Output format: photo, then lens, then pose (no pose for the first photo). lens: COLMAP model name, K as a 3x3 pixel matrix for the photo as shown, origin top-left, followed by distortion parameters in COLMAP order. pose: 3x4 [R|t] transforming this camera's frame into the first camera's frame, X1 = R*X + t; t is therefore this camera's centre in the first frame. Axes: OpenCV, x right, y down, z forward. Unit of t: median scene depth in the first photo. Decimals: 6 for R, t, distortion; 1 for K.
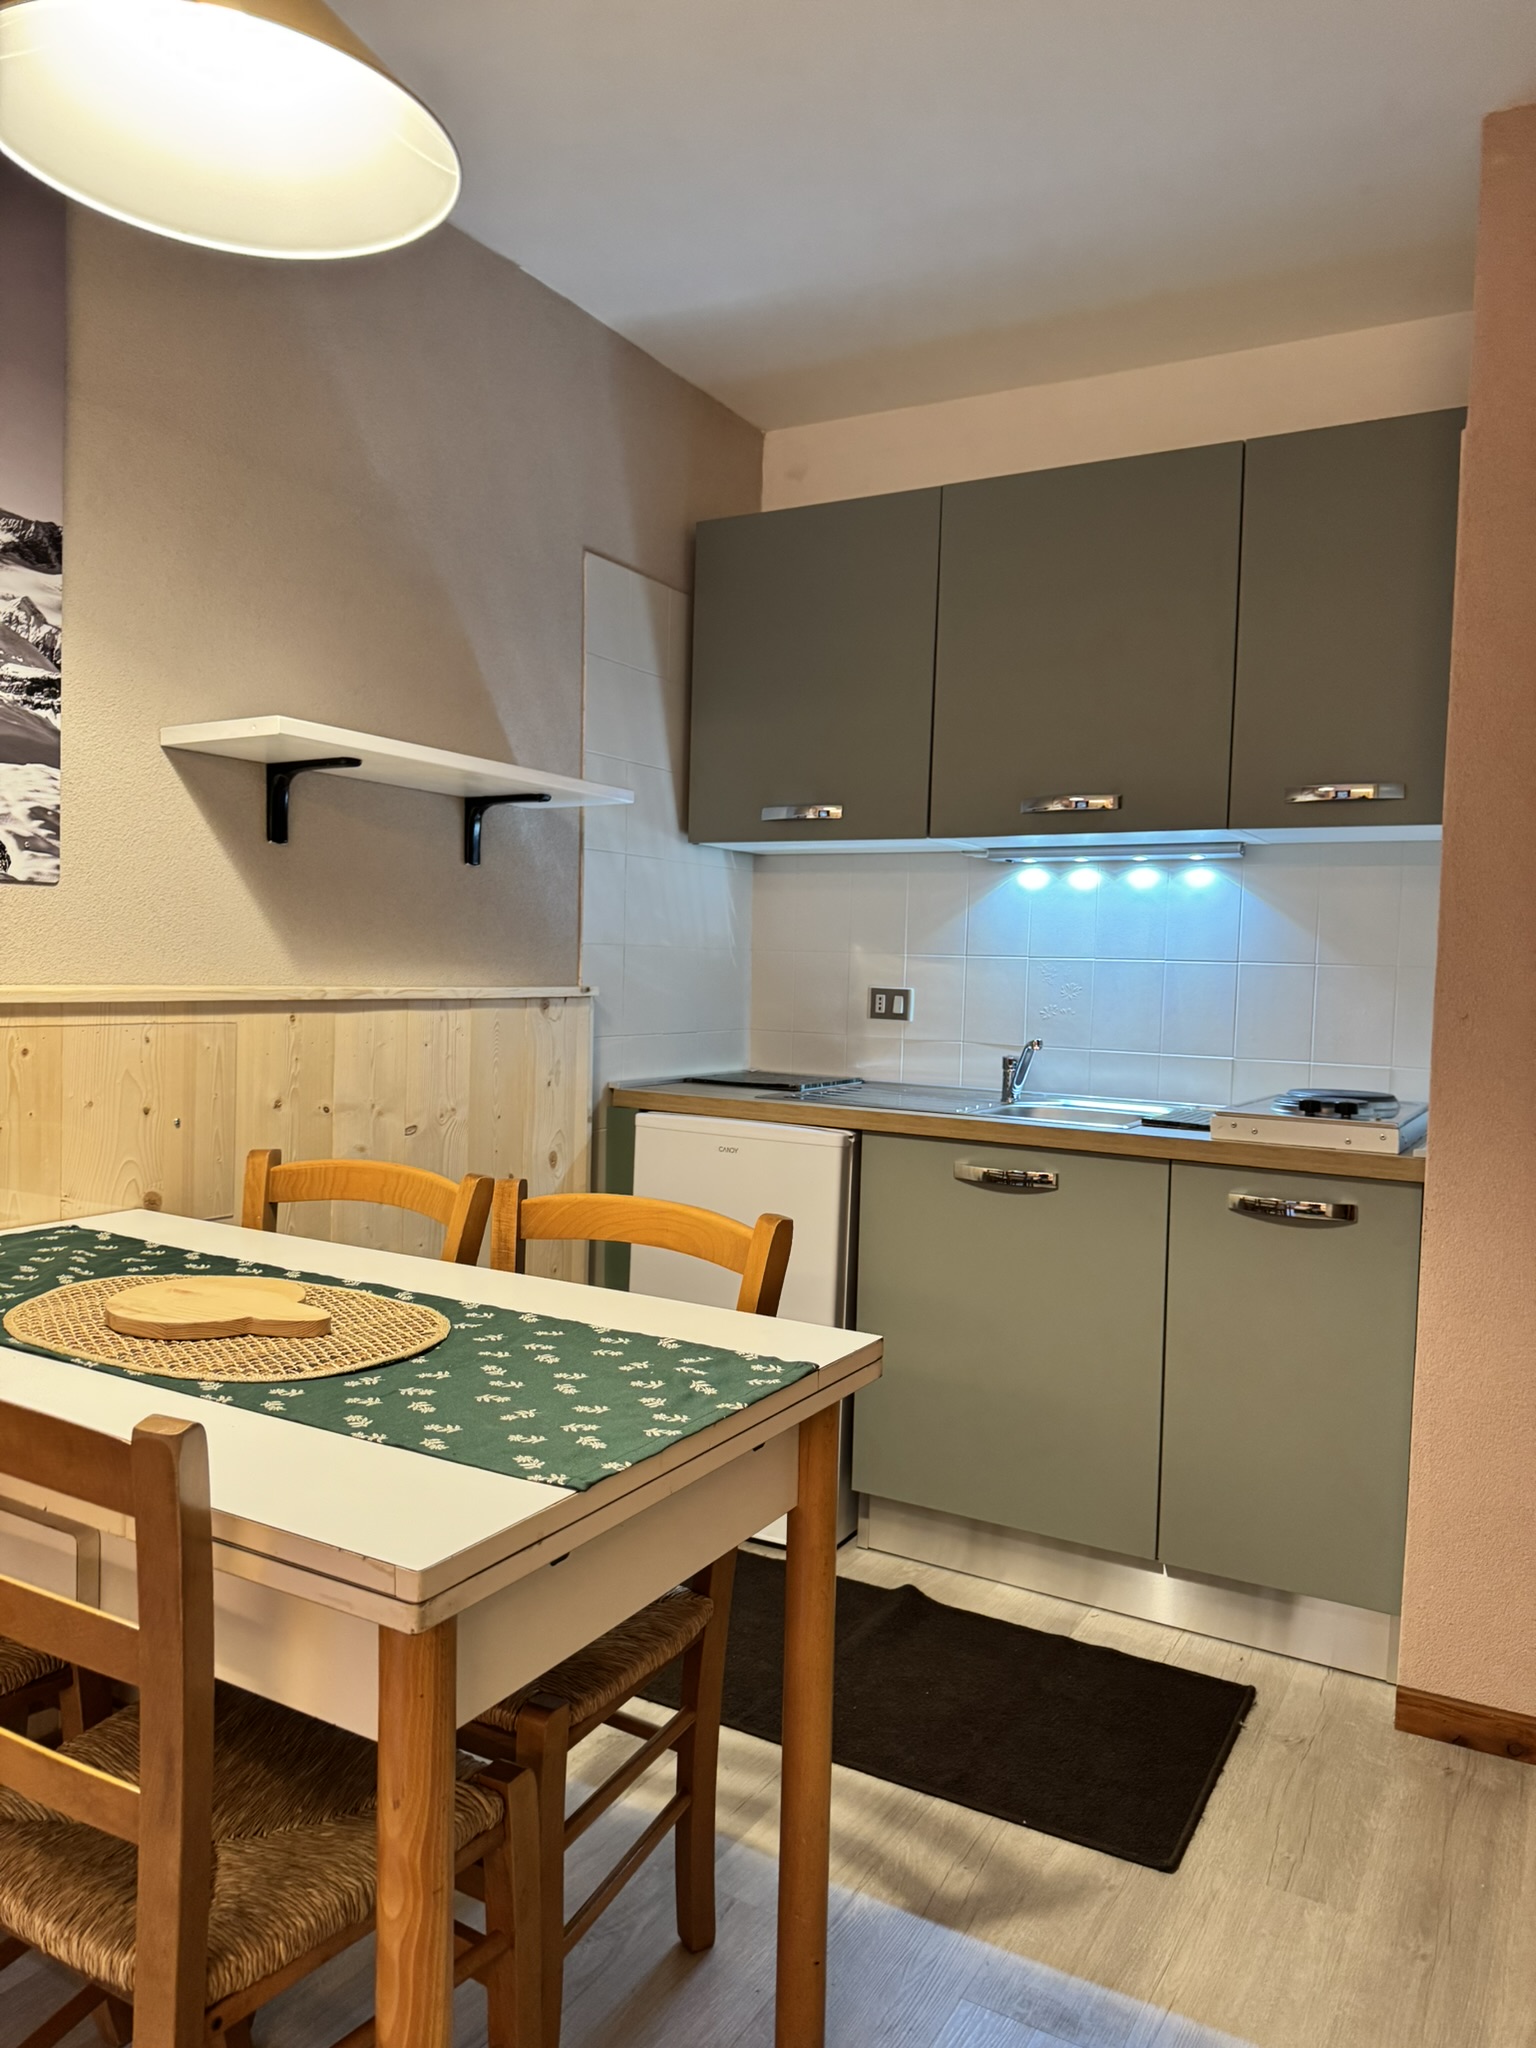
lens RADIAL K [[1442.4, 0, 765.0], [0, 1442.4, 1023.5], [0, 0, 1]] dist [0.038168, -0.011627]
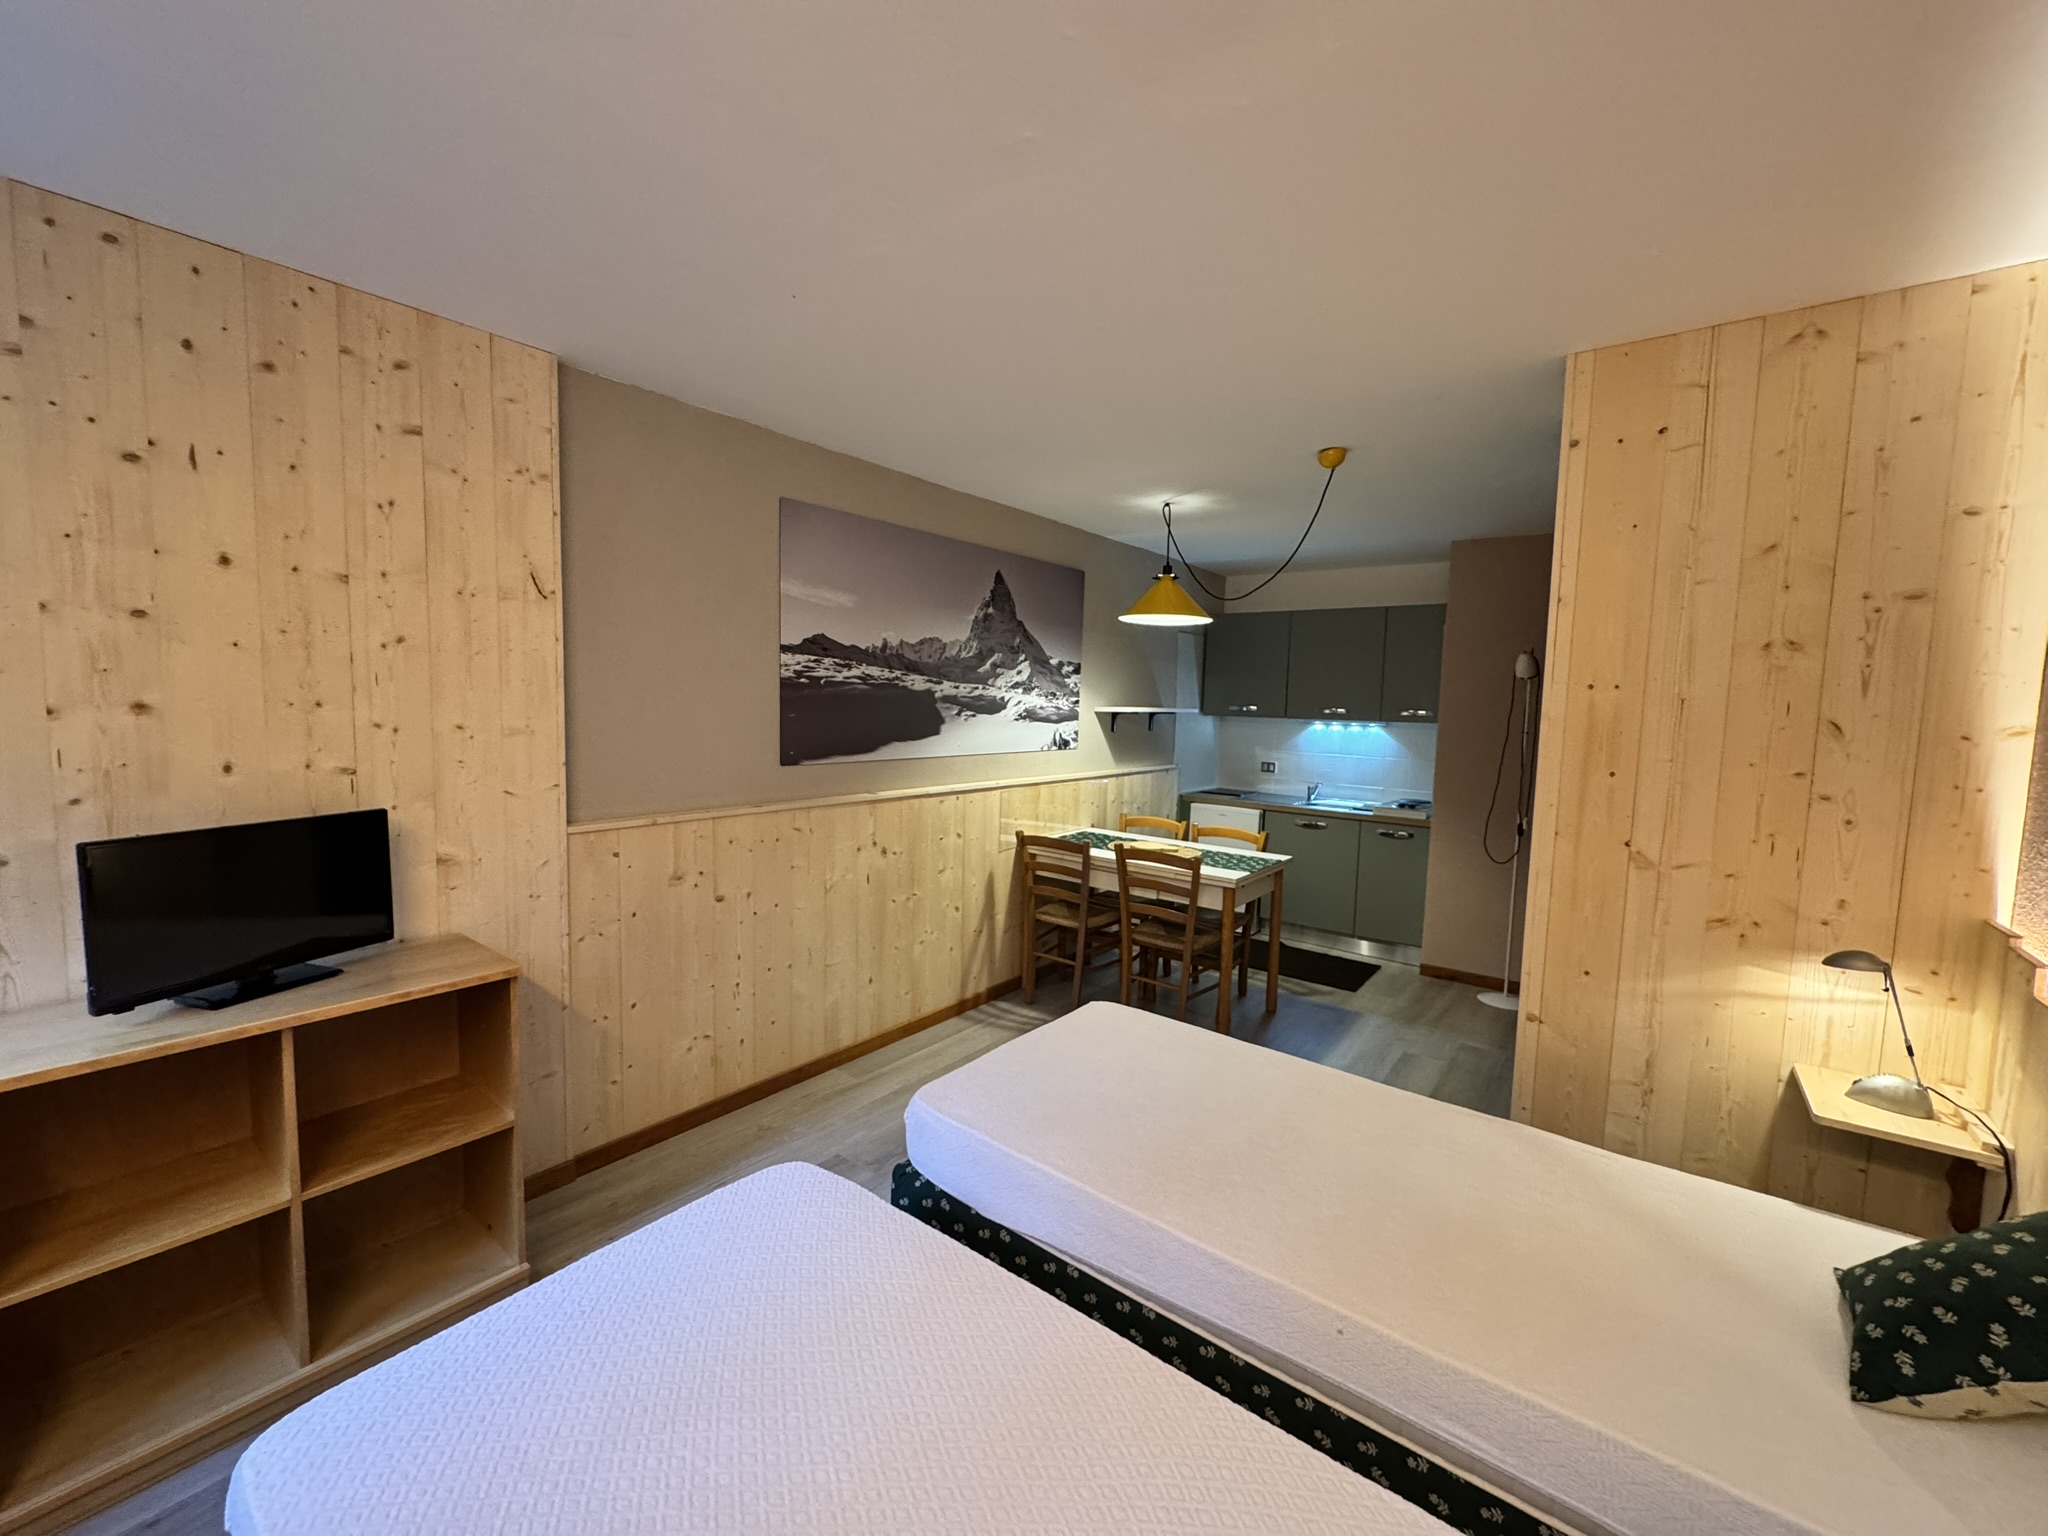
lens RADIAL K [[818.4, 0, 1023.8], [0, 818.4, 759.8], [0, 0, 1]] dist [-0.004469, 0.000219]
pose [[0.990159, 0.007777, -0.139731, -0.244684], [-0.003982, 0.999616, 0.027422, -0.099945], [0.139891, -0.026596, 0.989810, -1.037590]]
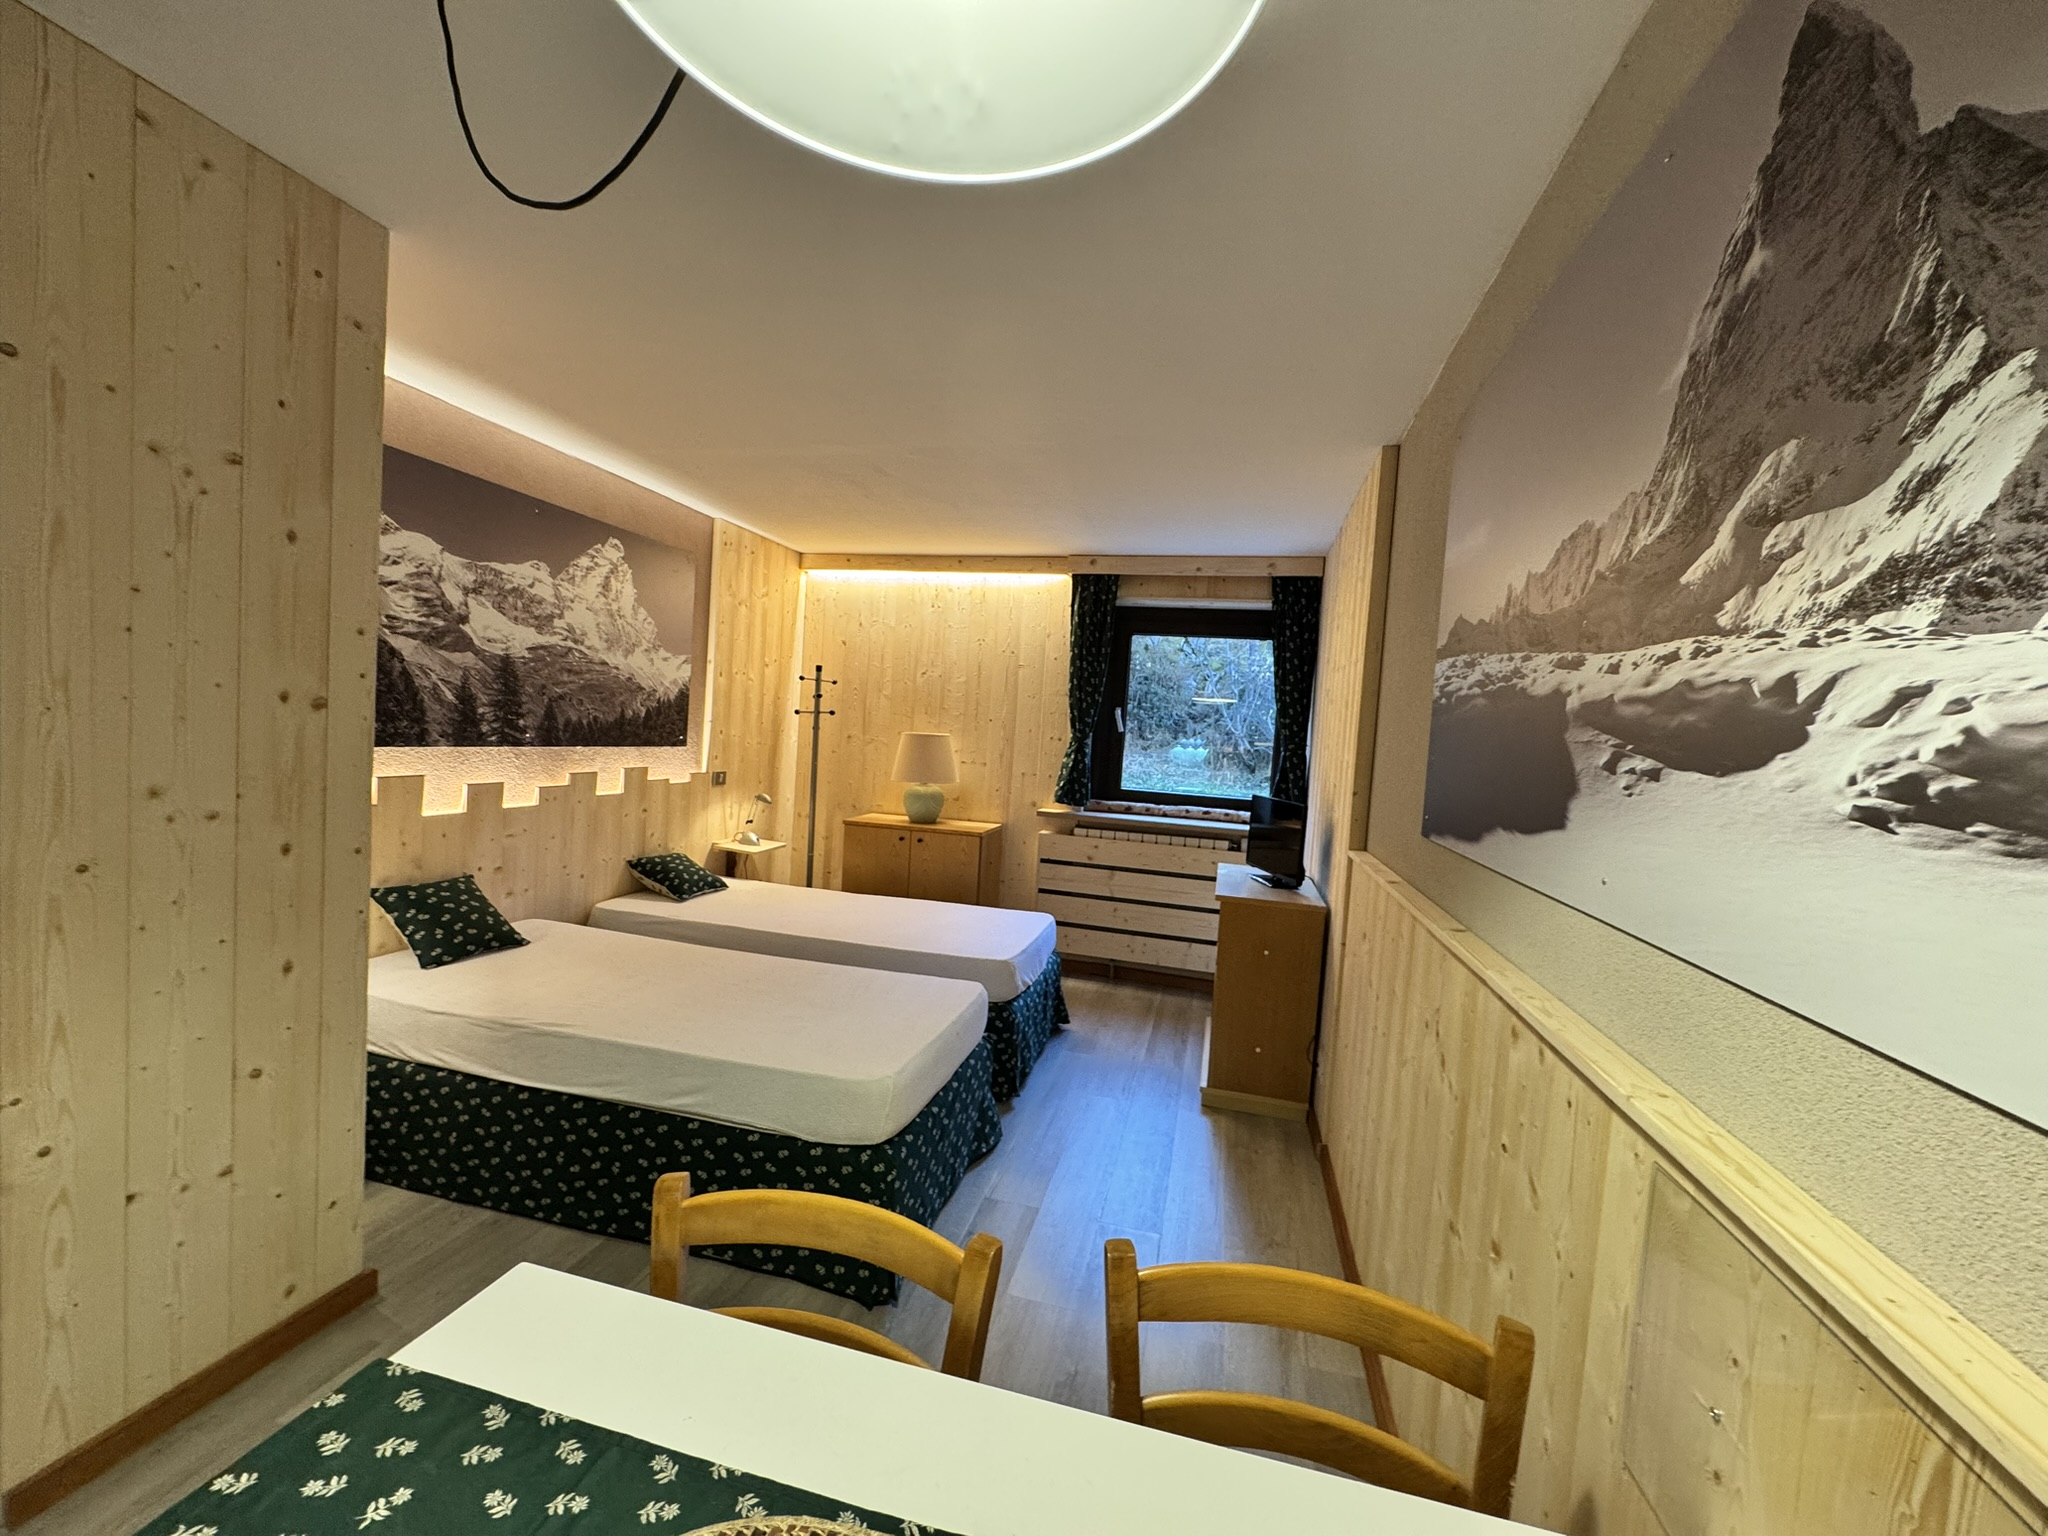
lens RADIAL K [[818.4, 0, 1028.9], [0, 818.4, 770.9], [0, 0, 1]] dist [-0.004469, 0.000219]
pose [[-0.956605, -0.078774, -0.280539, -0.184376], [-0.105554, 0.991057, 0.081642, -0.142457], [0.271599, 0.107711, -0.956364, 0.749994]]
